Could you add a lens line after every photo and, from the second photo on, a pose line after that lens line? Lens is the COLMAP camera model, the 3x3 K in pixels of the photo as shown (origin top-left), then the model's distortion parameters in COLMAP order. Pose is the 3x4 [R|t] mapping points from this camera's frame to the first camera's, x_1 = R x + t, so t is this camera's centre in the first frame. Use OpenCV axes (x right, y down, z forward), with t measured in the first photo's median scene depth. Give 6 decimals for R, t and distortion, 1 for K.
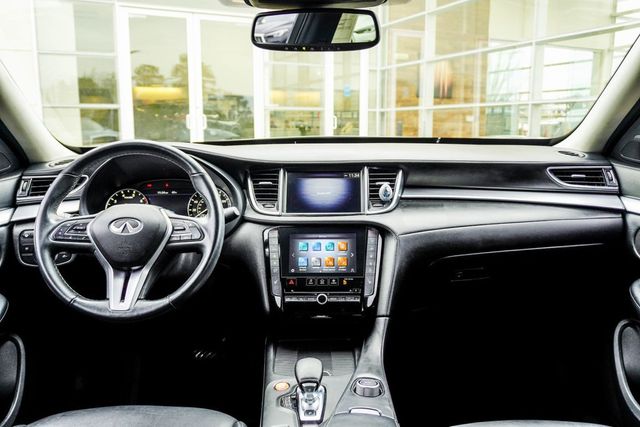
lens RADIAL K [[567.9, 0, 320.7], [0, 567.9, 219.1], [0, 0, 1]] dist [-0.017246, 0.018067]
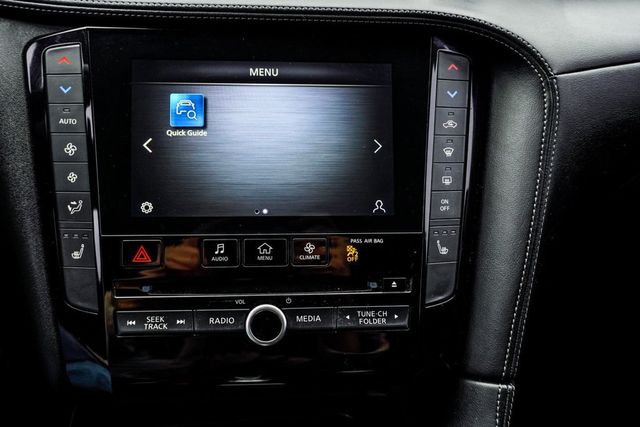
lens RADIAL K [[633.4, 0, 319.1], [0, 633.4, 216.0], [0, 0, 1]] dist [-0.005641, 0.000000]
pose [[0.988664, -0.010324, 0.149792, -0.015392], [-0.024666, 0.972911, 0.229859, 0.027317], [-0.148107, -0.230948, 0.961627, 0.707662]]
